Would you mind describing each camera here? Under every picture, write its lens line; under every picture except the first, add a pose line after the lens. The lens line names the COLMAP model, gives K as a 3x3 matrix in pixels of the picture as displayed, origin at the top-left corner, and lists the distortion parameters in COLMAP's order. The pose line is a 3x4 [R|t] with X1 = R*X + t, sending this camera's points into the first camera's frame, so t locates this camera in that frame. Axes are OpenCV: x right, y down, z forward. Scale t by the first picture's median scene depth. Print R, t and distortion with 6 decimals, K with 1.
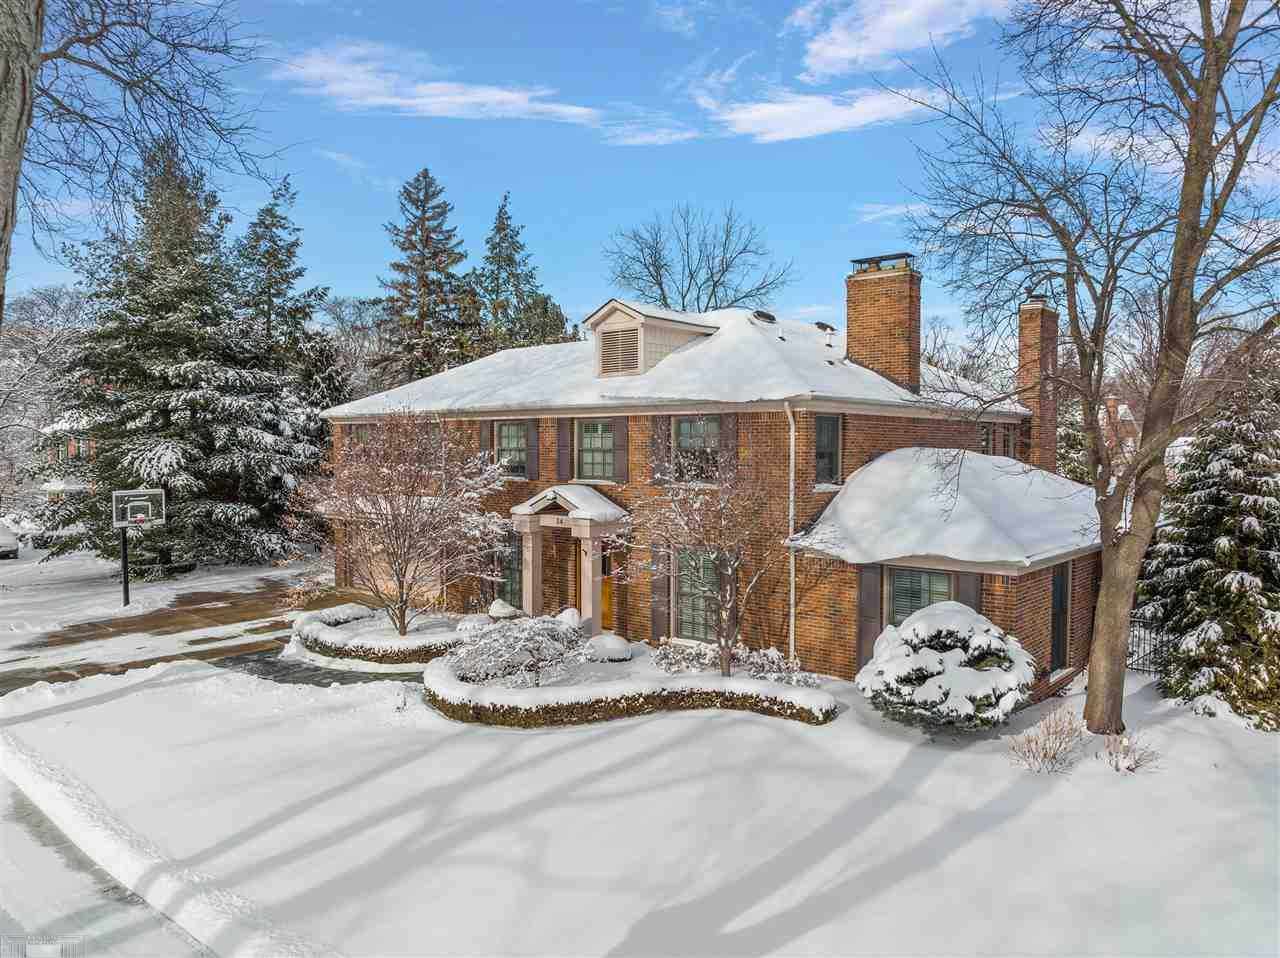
lens RADIAL K [[905.3, 0, 640.0], [0, 905.3, 479.0], [0, 0, 1]] dist [-0.038652, -0.006780]
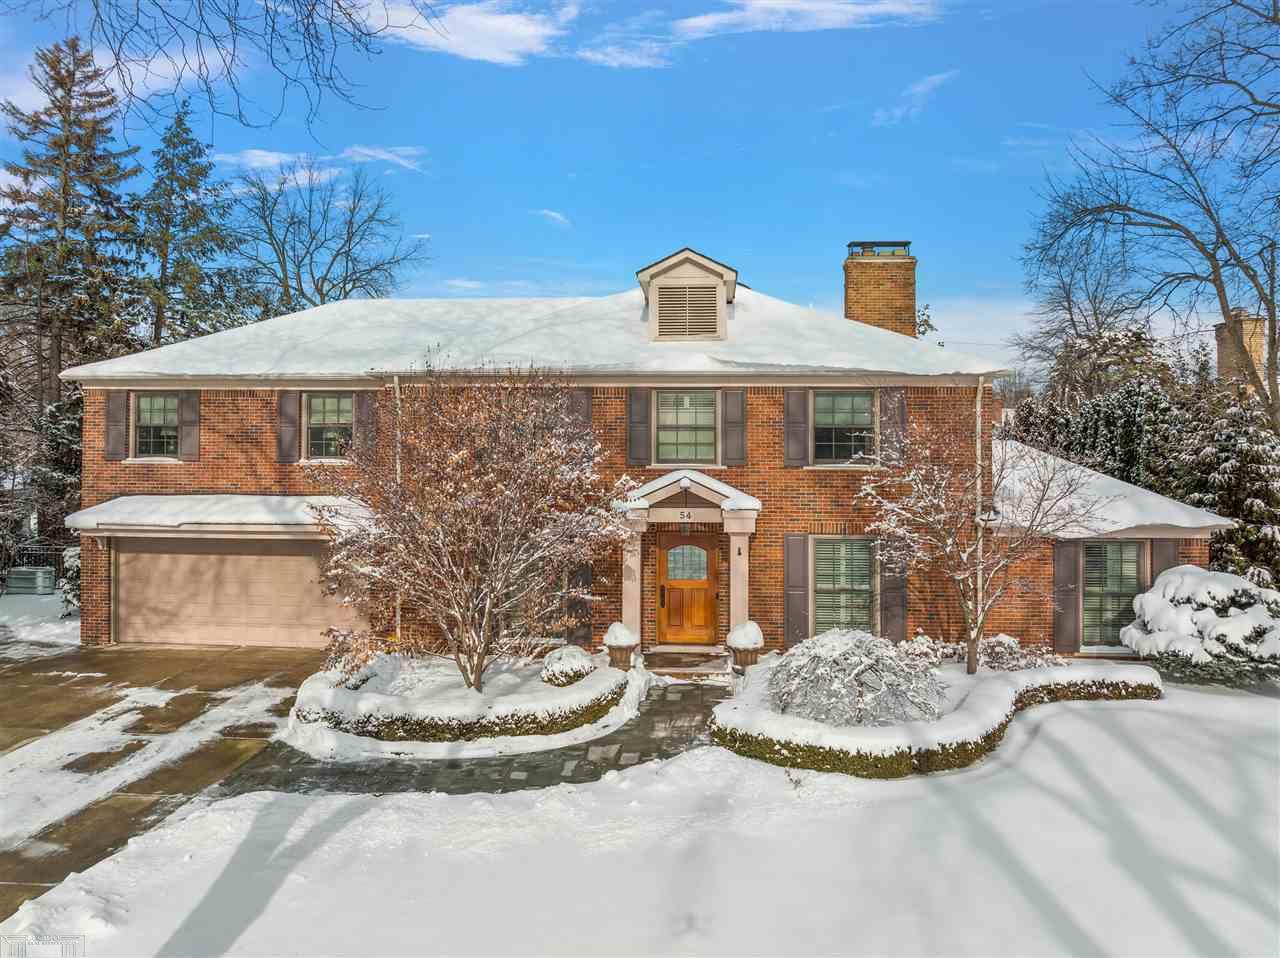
lens RADIAL K [[915.3, 0, 634.3], [0, 915.3, 423.1], [0, 0, 1]] dist [-0.029591, -0.005844]
pose [[0.803374, 0.016455, 0.595248, -0.617375], [0.019255, 0.998378, -0.053587, 0.008251], [-0.595164, 0.054512, 0.801753, 0.379690]]
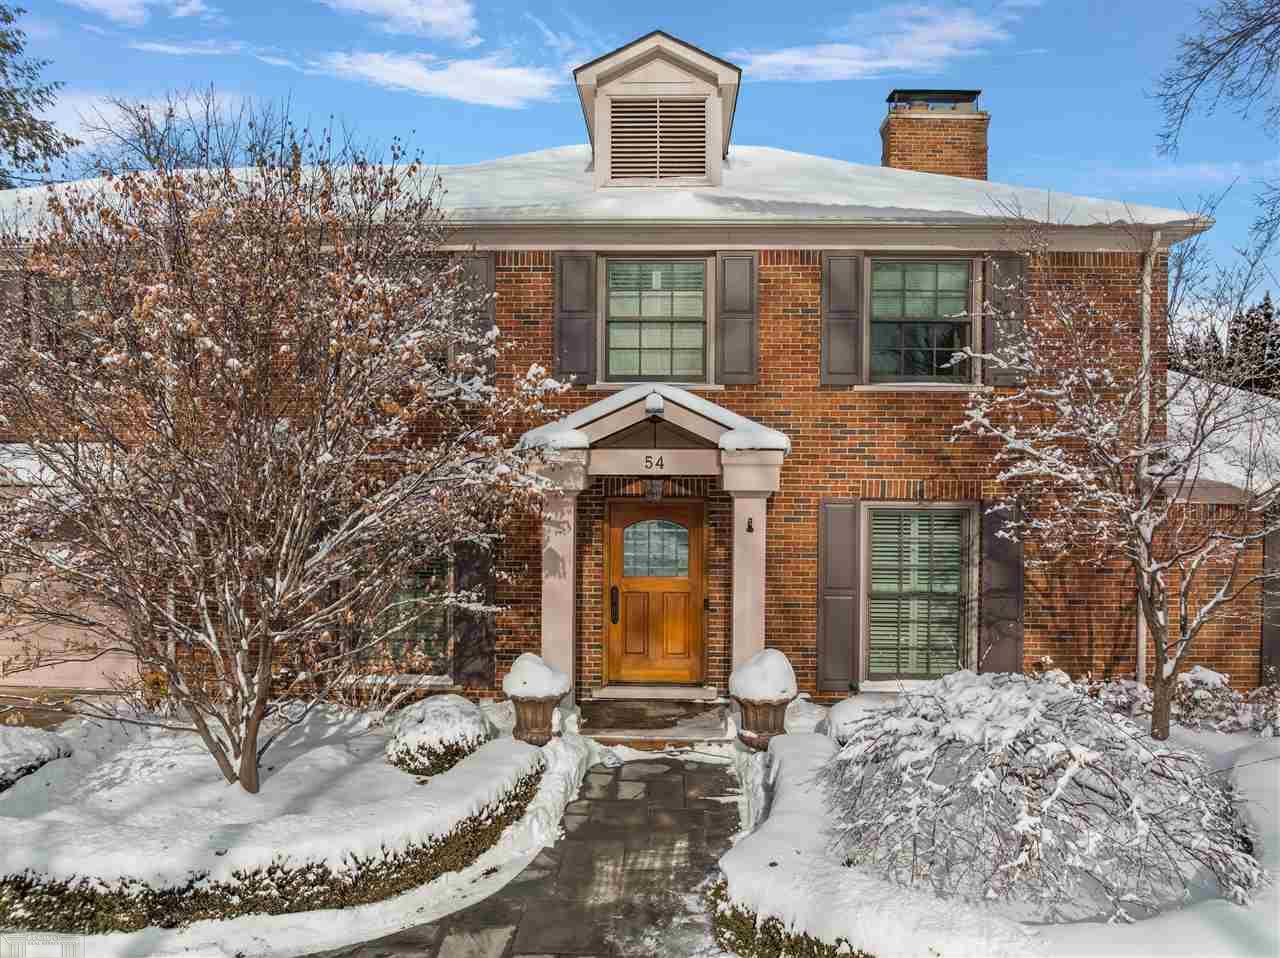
lens RADIAL K [[905.3, 0, 640.0], [0, 905.3, 479.0], [0, 0, 1]] dist [-0.038652, -0.006780]
pose [[0.773970, -0.011004, 0.633126, -0.385171], [0.016479, 0.999860, -0.002767, 0.057477], [-0.633007, 0.012574, 0.774044, 0.666472]]
